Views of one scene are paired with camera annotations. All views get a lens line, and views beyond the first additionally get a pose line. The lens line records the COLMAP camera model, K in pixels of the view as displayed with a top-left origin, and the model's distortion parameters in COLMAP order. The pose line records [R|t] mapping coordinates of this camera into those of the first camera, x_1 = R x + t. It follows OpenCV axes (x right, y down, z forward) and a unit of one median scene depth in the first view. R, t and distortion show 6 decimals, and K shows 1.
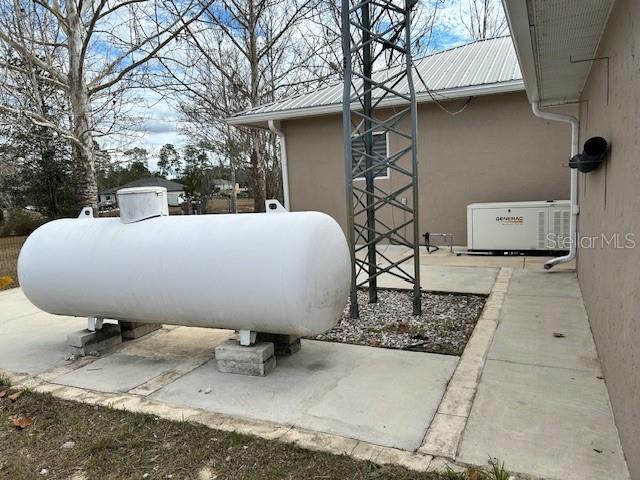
lens RADIAL K [[475.6, 0, 320.0], [0, 475.6, 240.0], [0, 0, 1]] dist [0.068913, -0.076830]
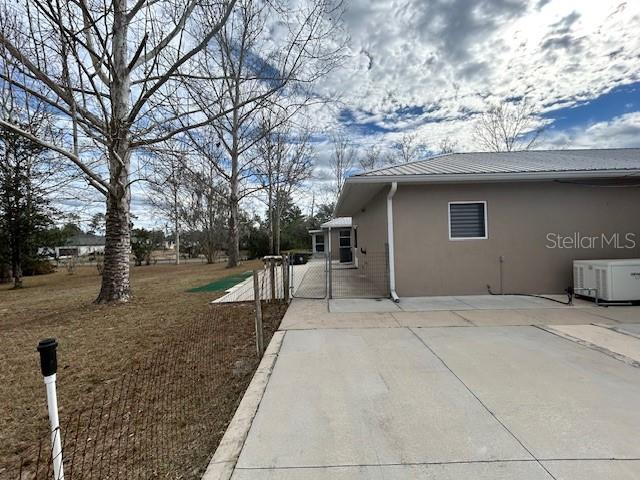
lens RADIAL K [[256.7, 0, 320.0], [0, 256.7, 240.0], [0, 0, 1]] dist [0.000296, 0.000006]
pose [[0.909869, 0.028840, 0.413892, -0.332346], [0.025651, 0.991762, -0.125496, -0.035178], [-0.414102, 0.124802, 0.901634, 0.379115]]
